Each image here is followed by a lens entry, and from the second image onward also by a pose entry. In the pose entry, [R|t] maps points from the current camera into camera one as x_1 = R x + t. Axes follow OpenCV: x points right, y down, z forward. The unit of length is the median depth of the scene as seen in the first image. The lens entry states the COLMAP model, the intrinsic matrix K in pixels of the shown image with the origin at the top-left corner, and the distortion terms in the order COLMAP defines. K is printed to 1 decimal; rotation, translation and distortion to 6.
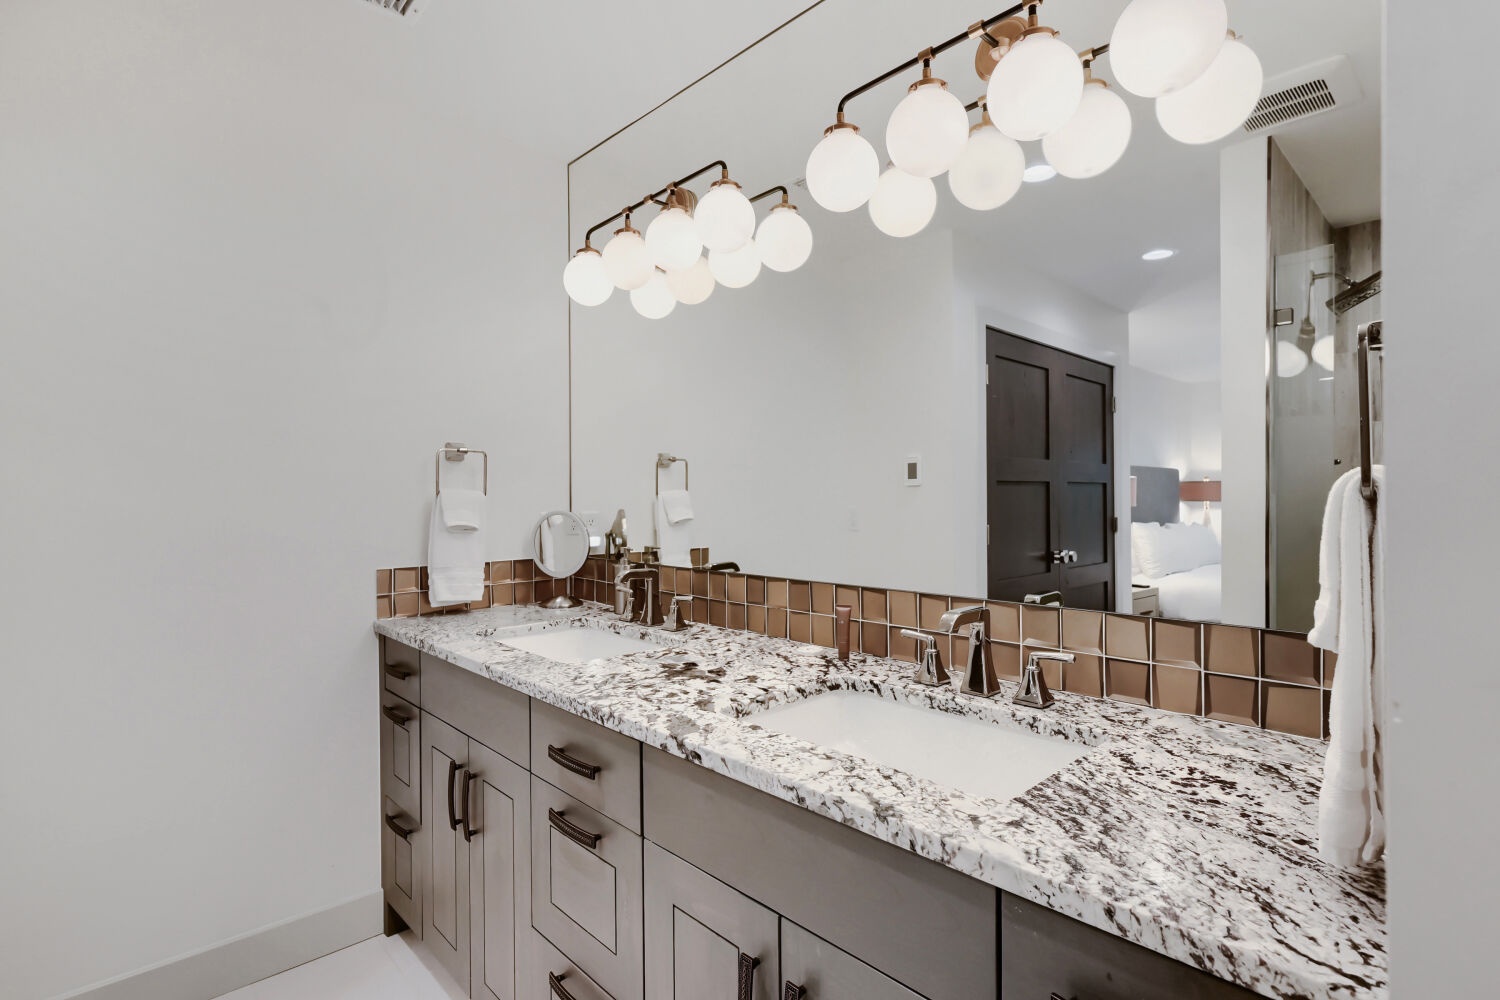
lens RADIAL K [[728.2, 0, 748.3], [0, 728.2, 501.6], [0, 0, 1]] dist [0.001049, 0.000087]
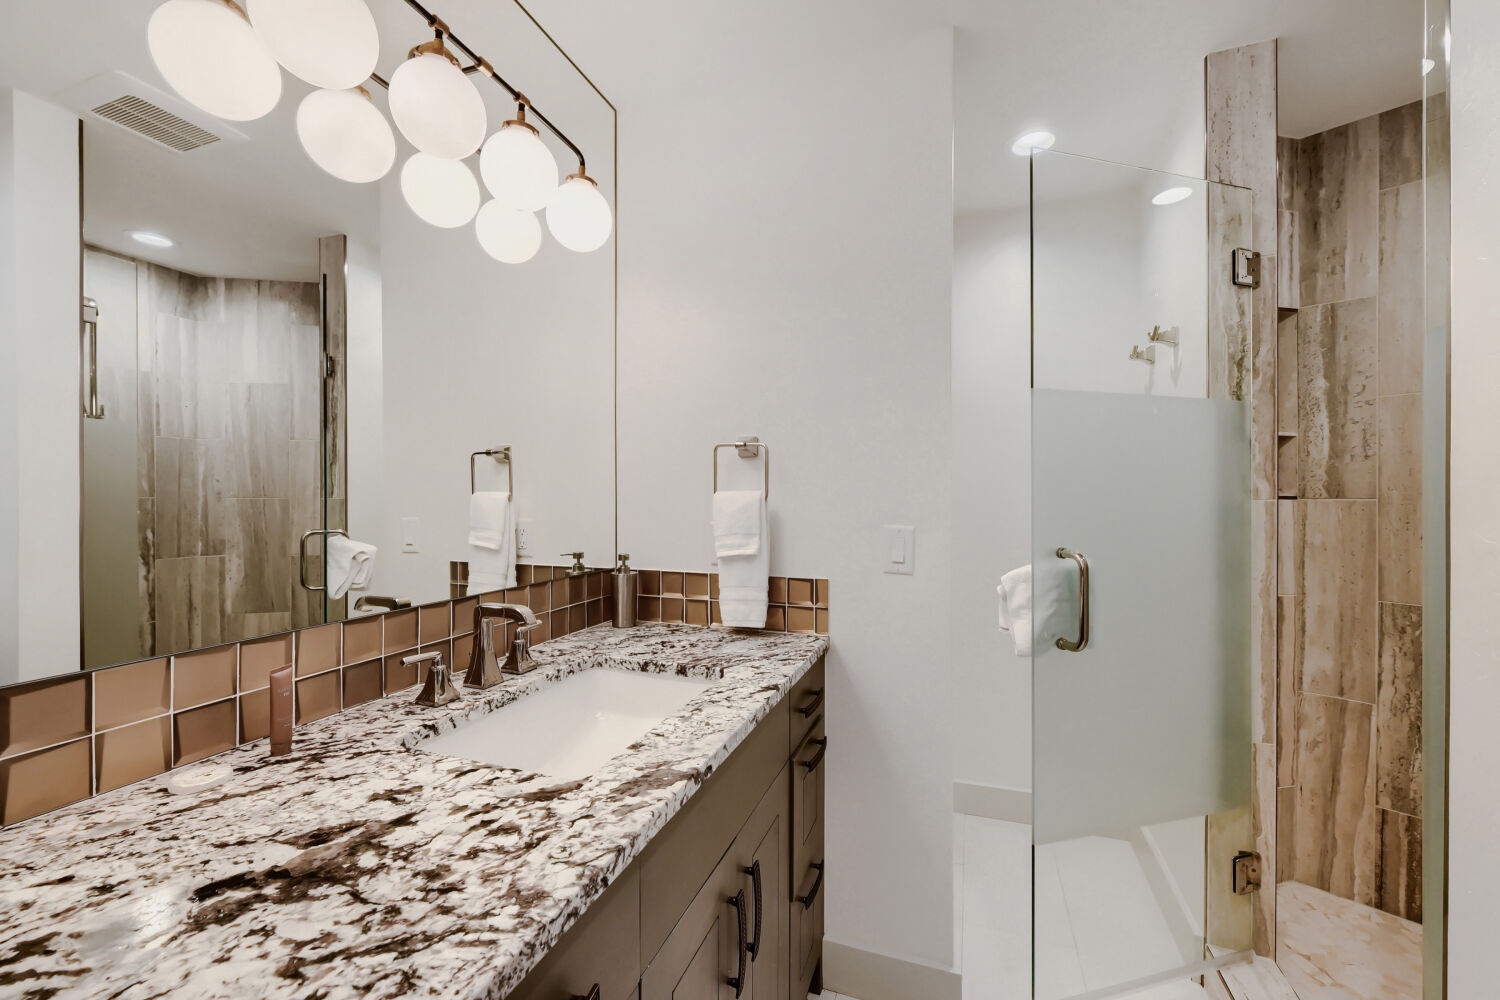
lens RADIAL K [[600.2, 0, 747.7], [0, 600.2, 499.3], [0, 0, 1]] dist [-0.000741, -0.000032]
pose [[-0.452513, 0.002733, 0.891753, -0.701833], [0.002773, 0.999995, -0.001658, -0.008592], [-0.891753, 0.001722, -0.452518, 1.140924]]
